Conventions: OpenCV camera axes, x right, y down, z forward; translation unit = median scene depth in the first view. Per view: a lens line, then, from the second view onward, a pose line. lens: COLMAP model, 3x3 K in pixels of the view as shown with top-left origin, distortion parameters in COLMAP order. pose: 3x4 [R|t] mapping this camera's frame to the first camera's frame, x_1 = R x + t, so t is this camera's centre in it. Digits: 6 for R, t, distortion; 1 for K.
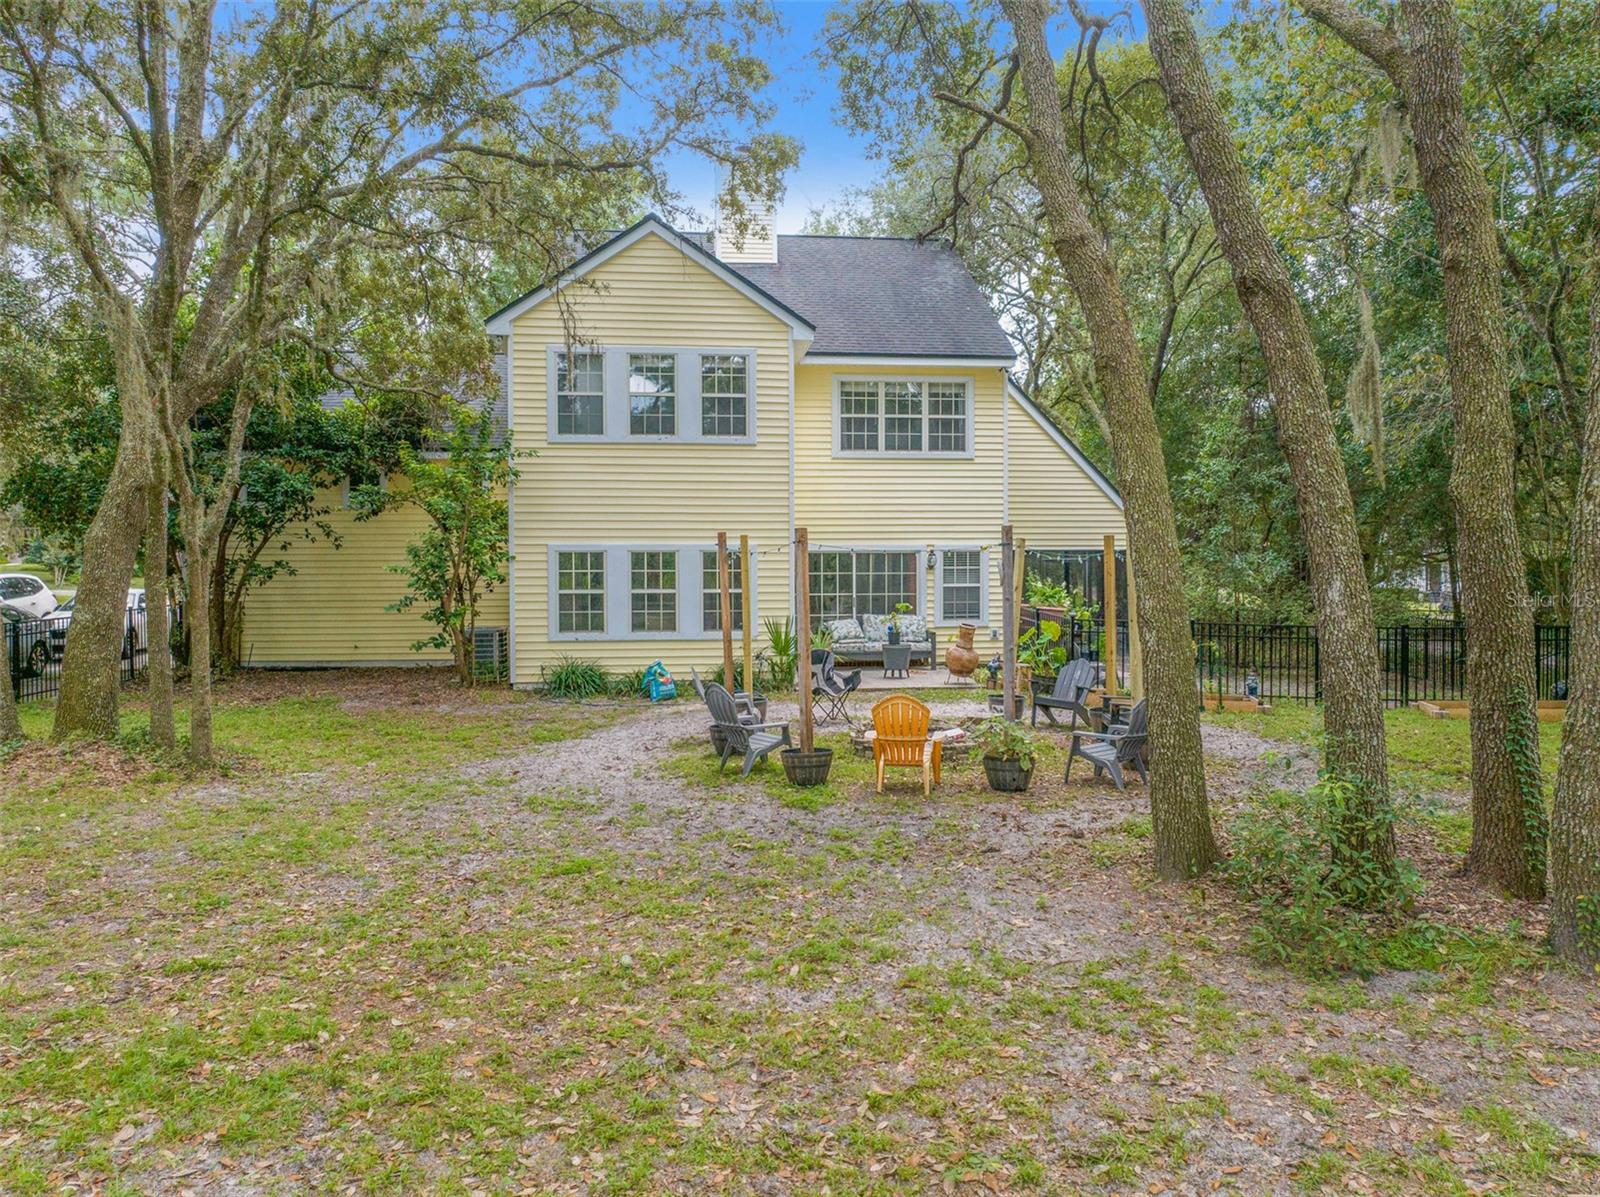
lens RADIAL K [[1110.2, 0, 798.2], [0, 1110.2, 593.8], [0, 0, 1]] dist [-0.035023, -0.006487]
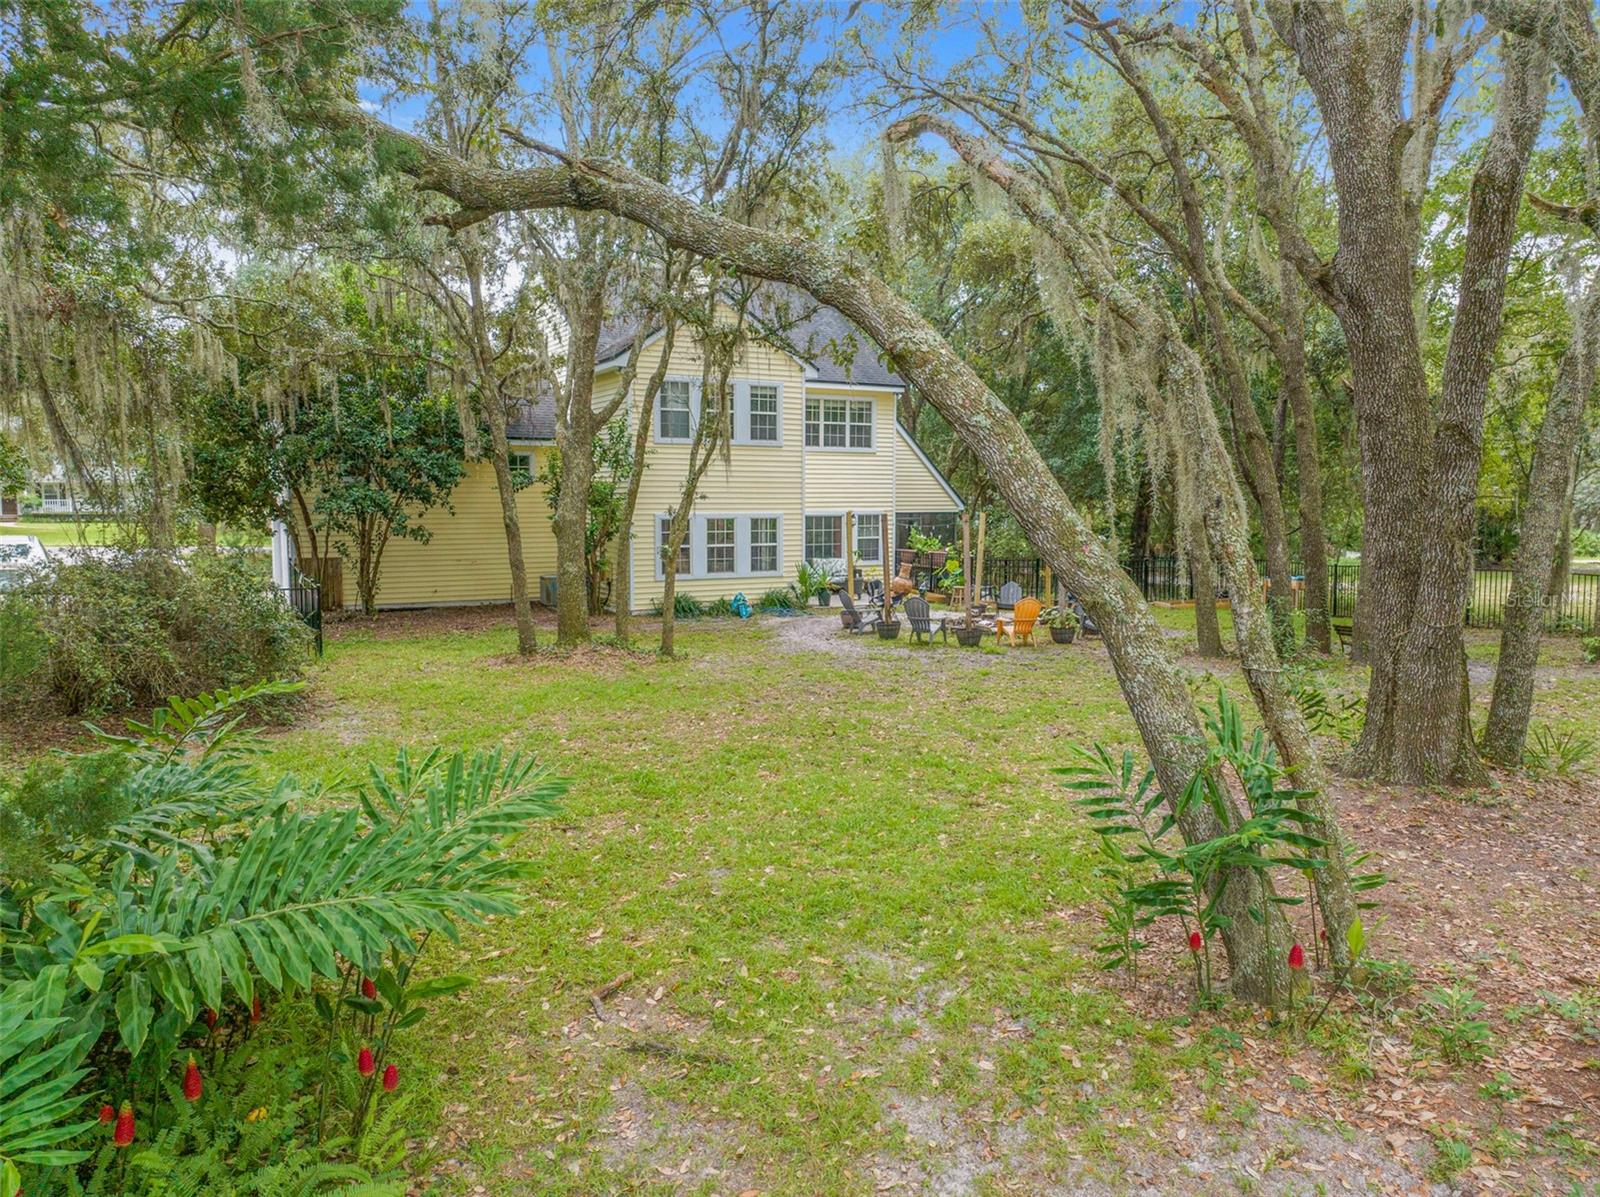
lens RADIAL K [[1110.2, 0, 801.5], [0, 1110.2, 601.0], [0, 0, 1]] dist [-0.035023, -0.006487]
pose [[0.922215, -0.033476, 0.385225, -0.588646], [0.010461, 0.998041, 0.061686, -0.017944], [-0.386535, -0.052858, 0.920759, -0.395079]]
